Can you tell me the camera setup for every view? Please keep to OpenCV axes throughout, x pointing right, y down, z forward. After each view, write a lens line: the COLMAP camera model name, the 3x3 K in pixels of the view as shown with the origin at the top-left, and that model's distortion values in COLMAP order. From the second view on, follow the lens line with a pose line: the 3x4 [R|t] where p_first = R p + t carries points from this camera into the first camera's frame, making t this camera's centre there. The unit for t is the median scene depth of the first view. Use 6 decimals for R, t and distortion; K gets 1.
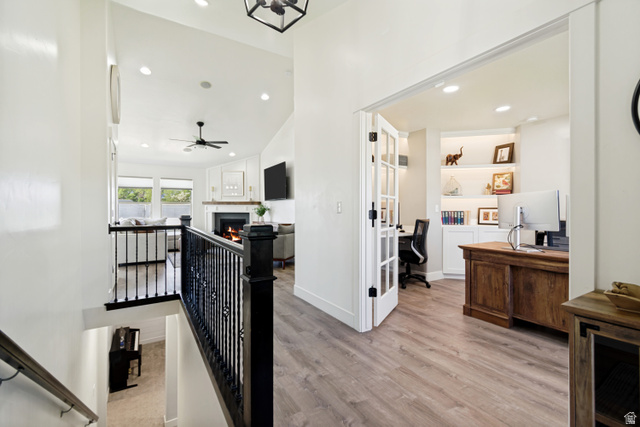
lens RADIAL K [[286.2, 0, 321.6], [0, 286.2, 210.9], [0, 0, 1]] dist [0.007537, -0.002059]
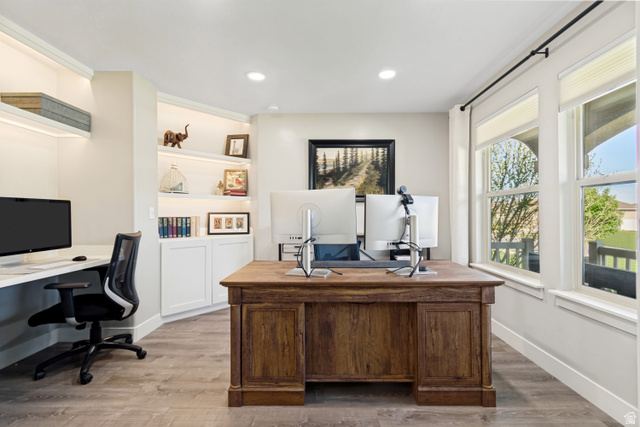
lens RADIAL K [[286.2, 0, 322.9], [0, 286.2, 213.9], [0, 0, 1]] dist [0.007537, -0.002059]
pose [[0.538825, 0.002894, 0.842413, 0.096691], [0.005755, 0.999958, -0.007116, -0.000279], [-0.842398, 0.008682, 0.538785, 0.411245]]
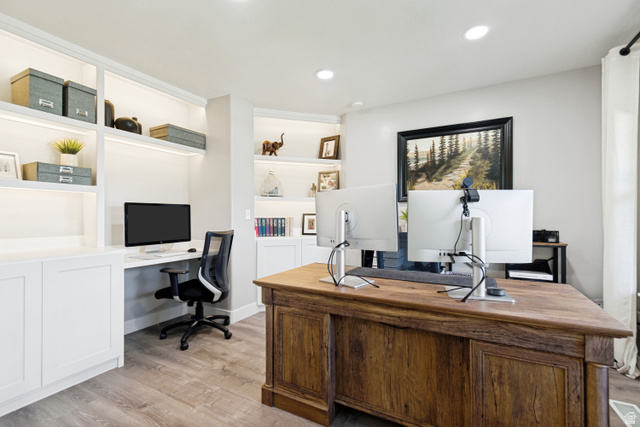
lens RADIAL K [[286.2, 0, 322.7], [0, 286.2, 216.8], [0, 0, 1]] dist [0.007537, -0.002059]
pose [[0.867659, -0.001404, 0.497158, 0.237810], [0.002760, 0.999994, -0.001992, -0.000434], [-0.497152, 0.003100, 0.867658, 0.338944]]
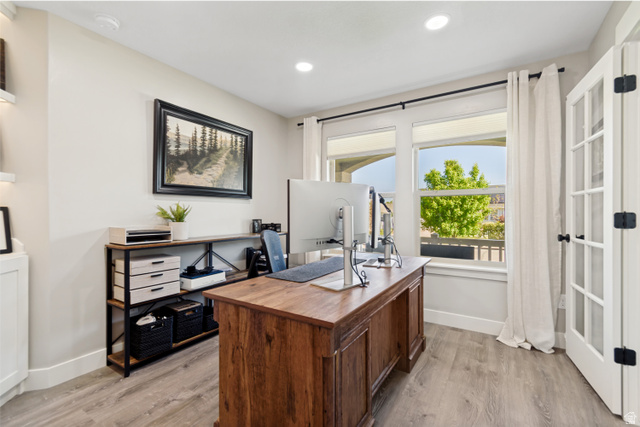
lens RADIAL K [[286.2, 0, 324.5], [0, 286.2, 213.4], [0, 0, 1]] dist [0.007537, -0.002059]
pose [[-0.437417, 0.000429, 0.899259, 0.139901], [0.003660, 0.999992, 0.001303, -0.001905], [-0.899251, 0.003861, -0.437416, 0.859915]]
